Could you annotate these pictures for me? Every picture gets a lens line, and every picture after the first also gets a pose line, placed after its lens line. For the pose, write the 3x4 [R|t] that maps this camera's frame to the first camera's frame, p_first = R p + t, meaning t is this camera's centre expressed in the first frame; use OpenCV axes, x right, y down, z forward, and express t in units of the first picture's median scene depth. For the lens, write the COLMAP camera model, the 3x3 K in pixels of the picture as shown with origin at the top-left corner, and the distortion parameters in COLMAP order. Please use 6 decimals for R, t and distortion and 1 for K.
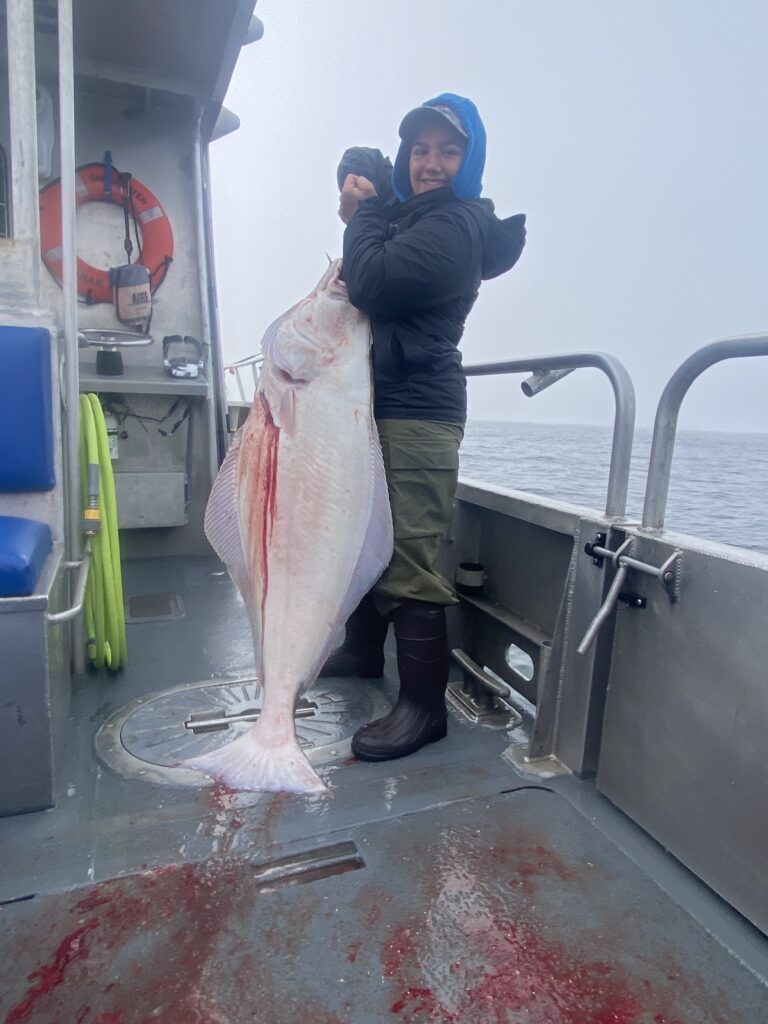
lens RADIAL K [[627.2, 0, 395.9], [0, 627.2, 492.0], [0, 0, 1]] dist [0.002312, 0.000197]
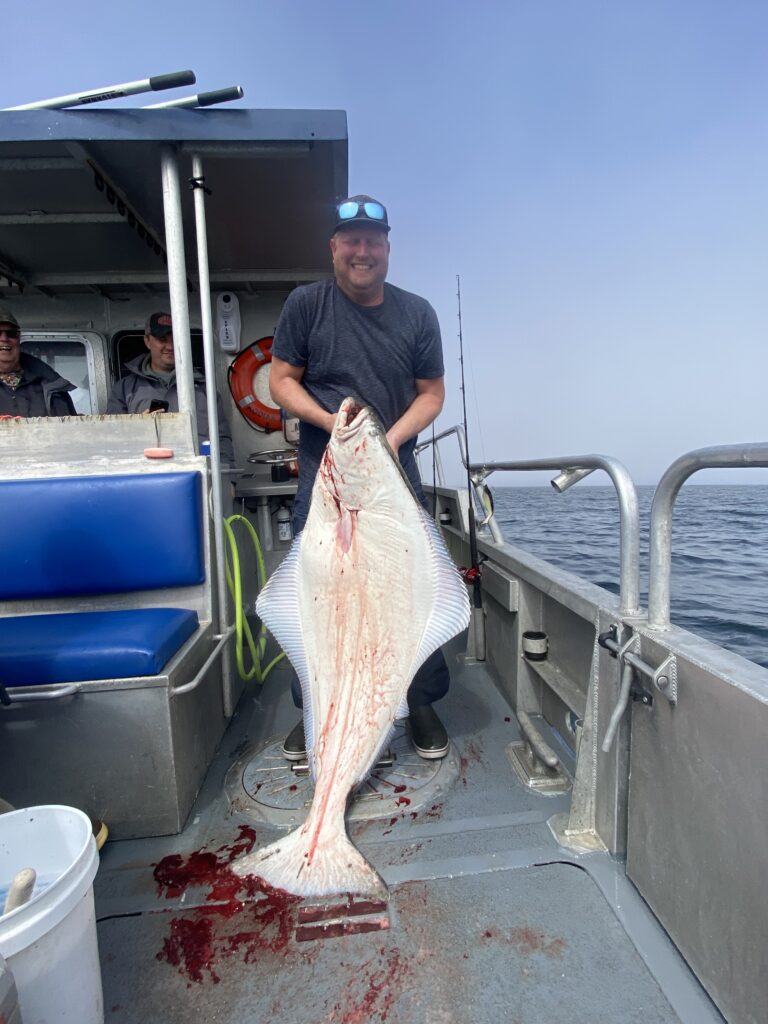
lens RADIAL K [[488.7, 0, 384.0], [0, 488.7, 512.0], [0, 0, 1]] dist [0.017735, -0.017767]
pose [[0.958209, -0.060245, -0.279653, 0.196964], [0.040427, 0.996280, -0.076105, -0.081024], [0.283197, 0.061619, 0.957080, 0.071876]]
